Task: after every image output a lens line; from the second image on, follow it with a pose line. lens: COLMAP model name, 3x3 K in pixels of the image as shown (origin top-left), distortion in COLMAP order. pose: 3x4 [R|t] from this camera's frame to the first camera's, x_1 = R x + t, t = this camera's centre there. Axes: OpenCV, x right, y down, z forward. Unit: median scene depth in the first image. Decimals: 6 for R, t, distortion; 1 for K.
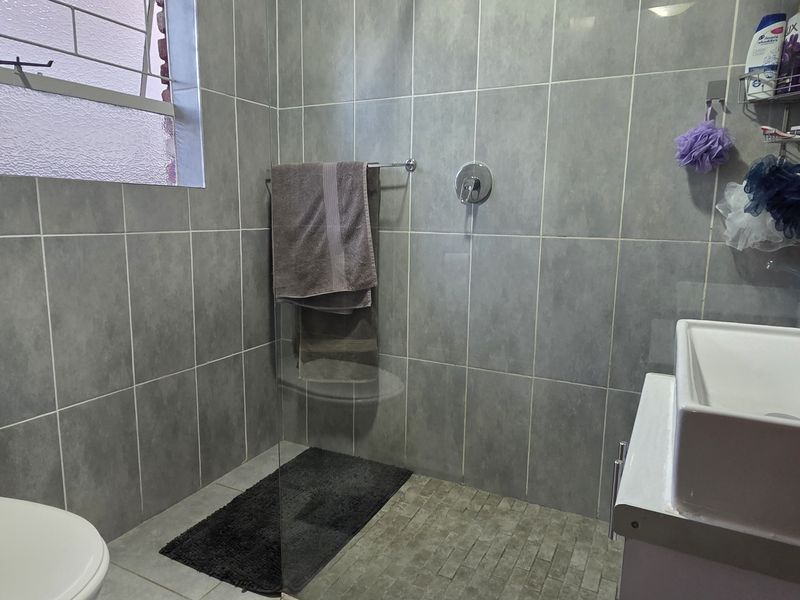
lens RADIAL K [[527.9, 0, 394.9], [0, 527.9, 302.1], [0, 0, 1]] dist [-0.003731, 0.002595]
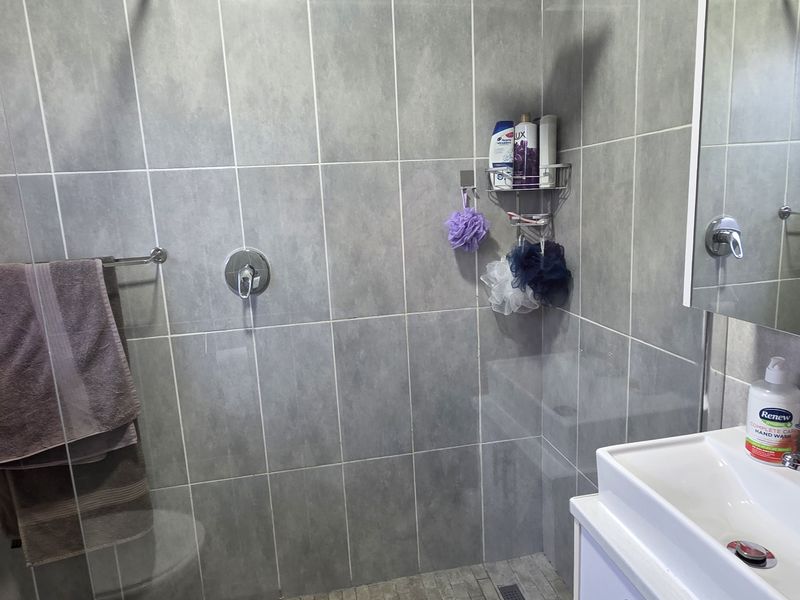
lens RADIAL K [[527.9, 0, 400.5], [0, 527.9, 298.5], [0, 0, 1]] dist [-0.003731, 0.002595]
pose [[0.782414, -0.164477, 0.600646, -0.185823], [0.163861, 0.984879, 0.056244, -0.192784], [-0.600815, 0.054416, 0.797534, 0.160197]]
